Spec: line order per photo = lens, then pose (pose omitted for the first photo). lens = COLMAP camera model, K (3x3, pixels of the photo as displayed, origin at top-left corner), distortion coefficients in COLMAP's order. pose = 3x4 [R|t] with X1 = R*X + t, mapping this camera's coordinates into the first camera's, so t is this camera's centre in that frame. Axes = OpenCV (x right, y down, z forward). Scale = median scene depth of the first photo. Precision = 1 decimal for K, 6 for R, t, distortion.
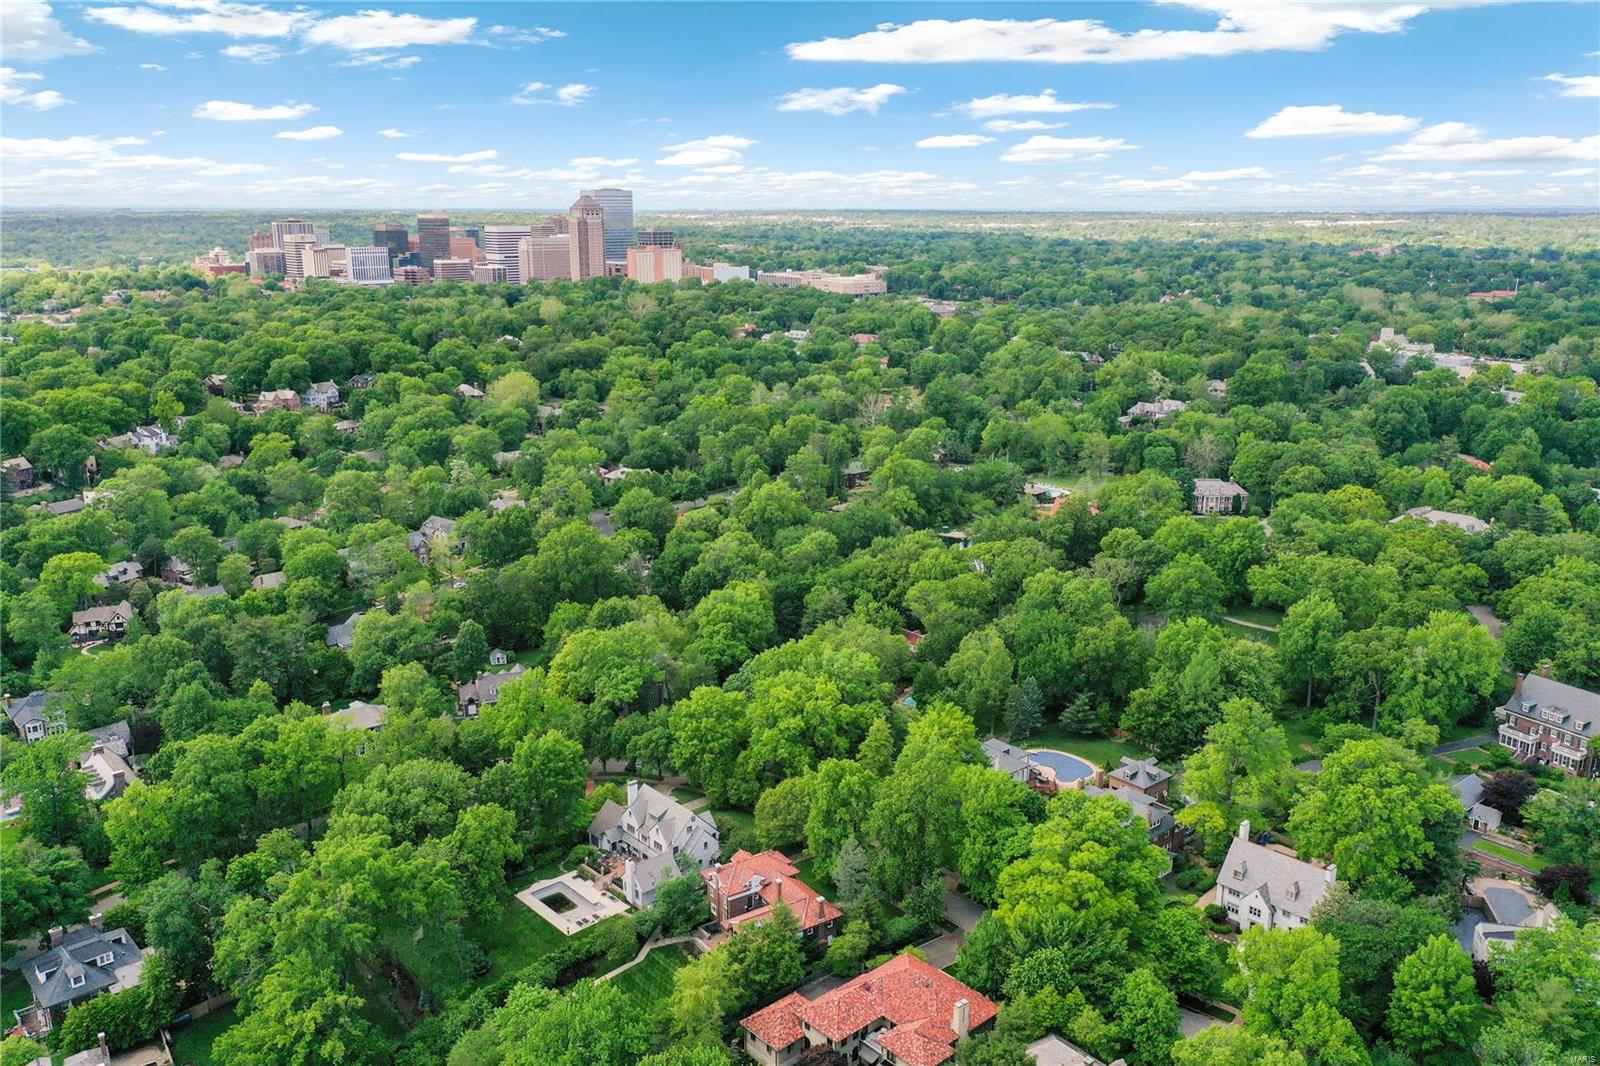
lens RADIAL K [[1266.2, 0, 799.8], [0, 1266.2, 534.2], [0, 0, 1]] dist [0.006890, 0.011232]
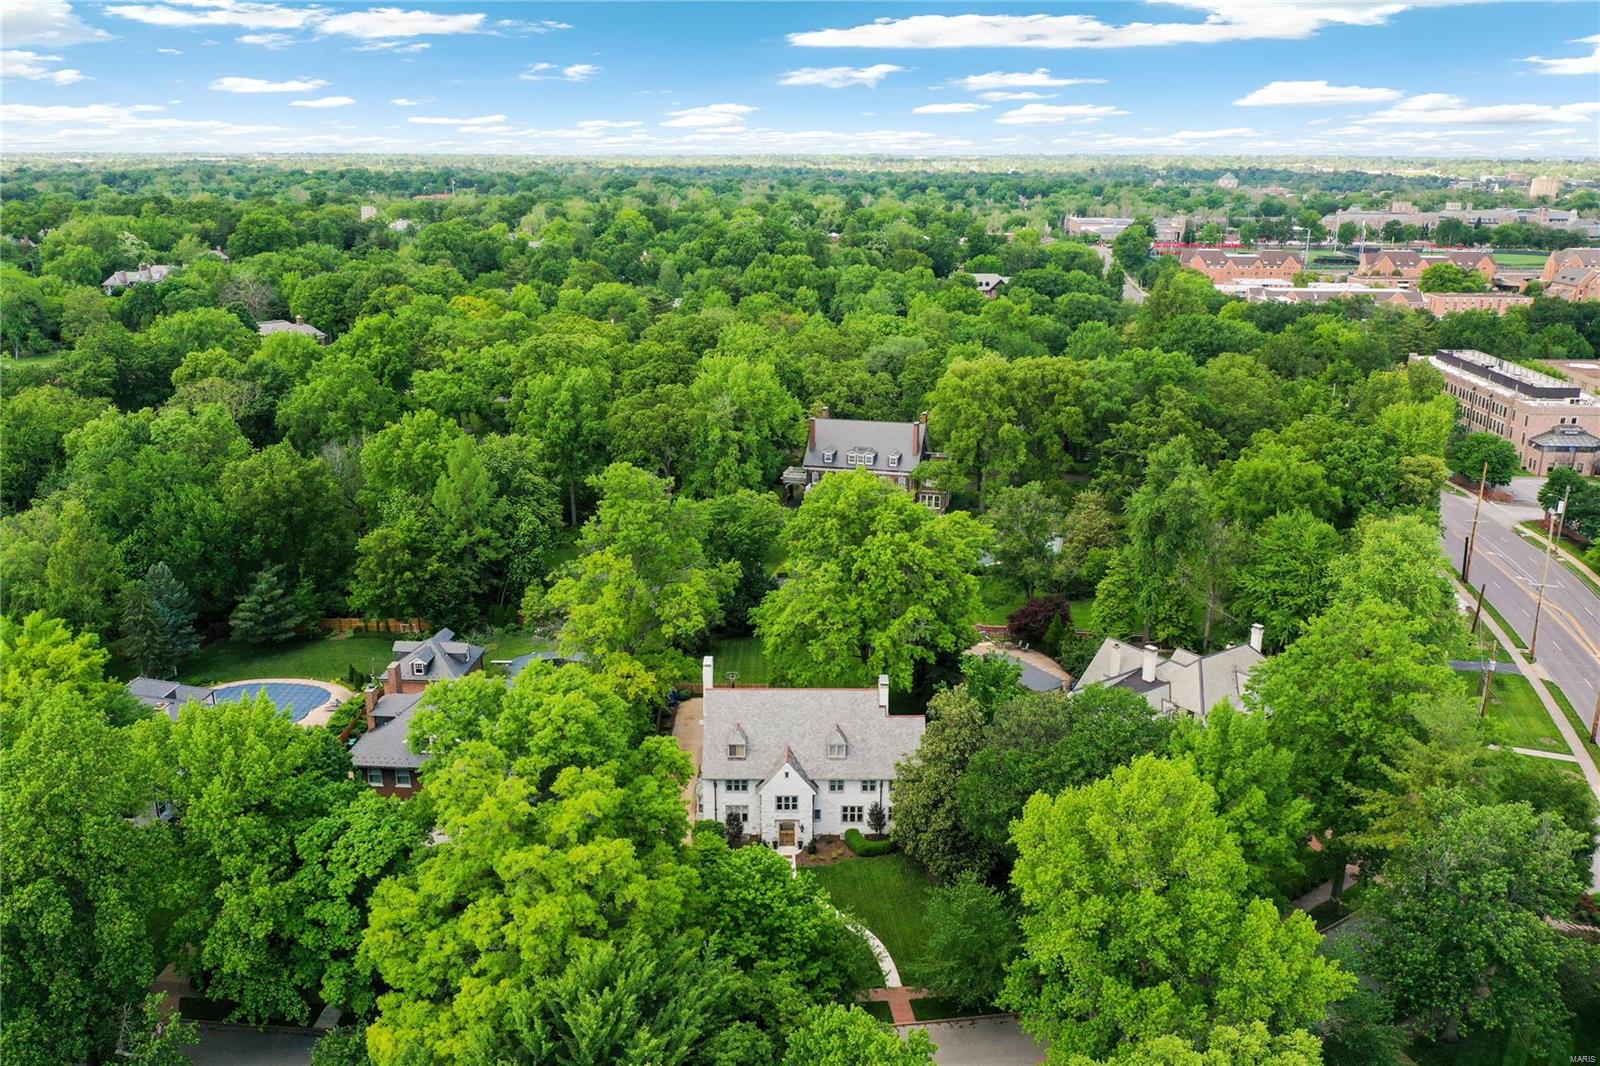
lens RADIAL K [[1266.2, 0, 797.5], [0, 1266.2, 532.4], [0, 0, 1]] dist [0.006890, 0.011232]
pose [[0.701035, -0.203013, 0.683620, 0.010250], [0.178543, 0.978057, 0.107359, 0.097015], [-0.690415, 0.046793, 0.721899, 0.460160]]
